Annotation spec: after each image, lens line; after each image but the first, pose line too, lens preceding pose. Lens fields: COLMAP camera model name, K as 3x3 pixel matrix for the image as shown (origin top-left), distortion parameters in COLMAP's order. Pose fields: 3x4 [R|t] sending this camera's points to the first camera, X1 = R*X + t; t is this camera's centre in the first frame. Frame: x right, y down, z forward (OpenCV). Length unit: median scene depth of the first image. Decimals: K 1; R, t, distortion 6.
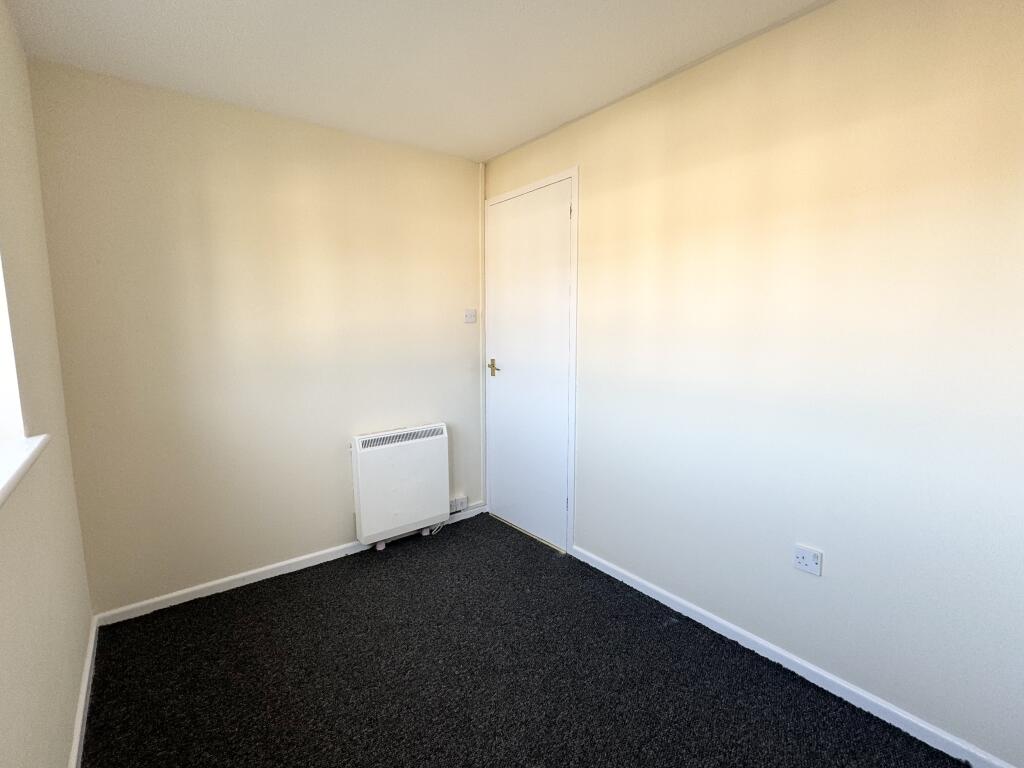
lens RADIAL K [[482.8, 0, 510.8], [0, 482.8, 383.9], [0, 0, 1]] dist [0.002493, 0.000723]
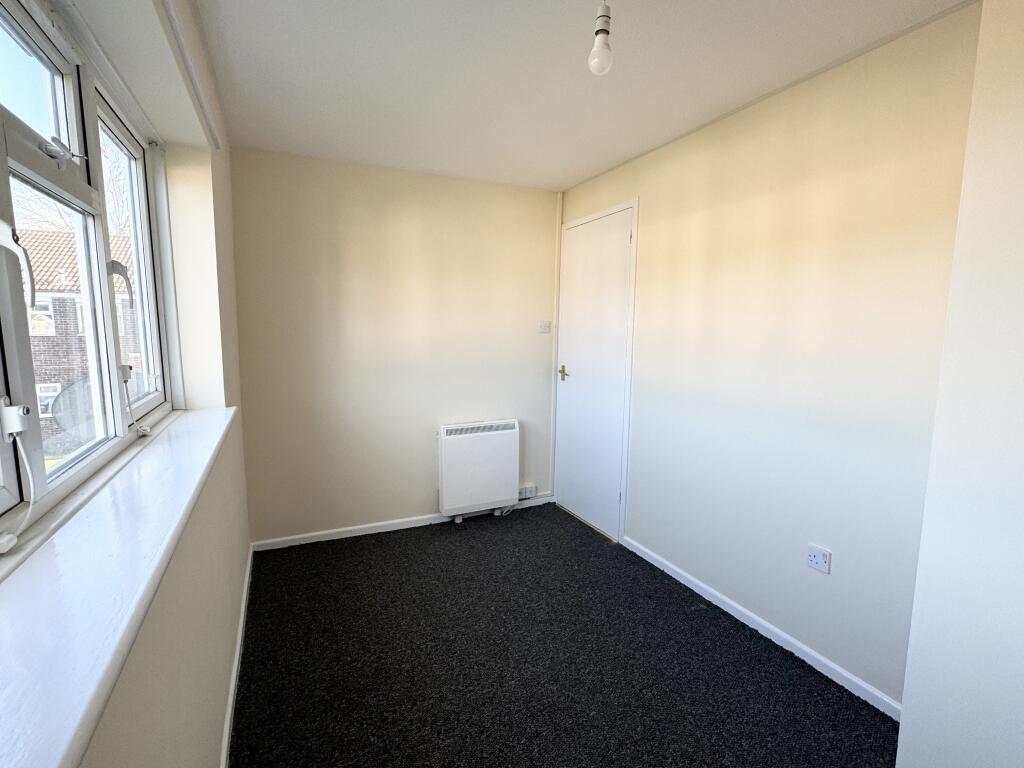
lens RADIAL K [[482.8, 0, 512.5], [0, 482.8, 385.4], [0, 0, 1]] dist [0.002493, 0.000723]
pose [[0.978524, 0.043640, -0.201462, 0.112052], [-0.044767, 0.998997, -0.001038, 0.002059], [0.201214, 0.010035, 0.979496, -0.182604]]
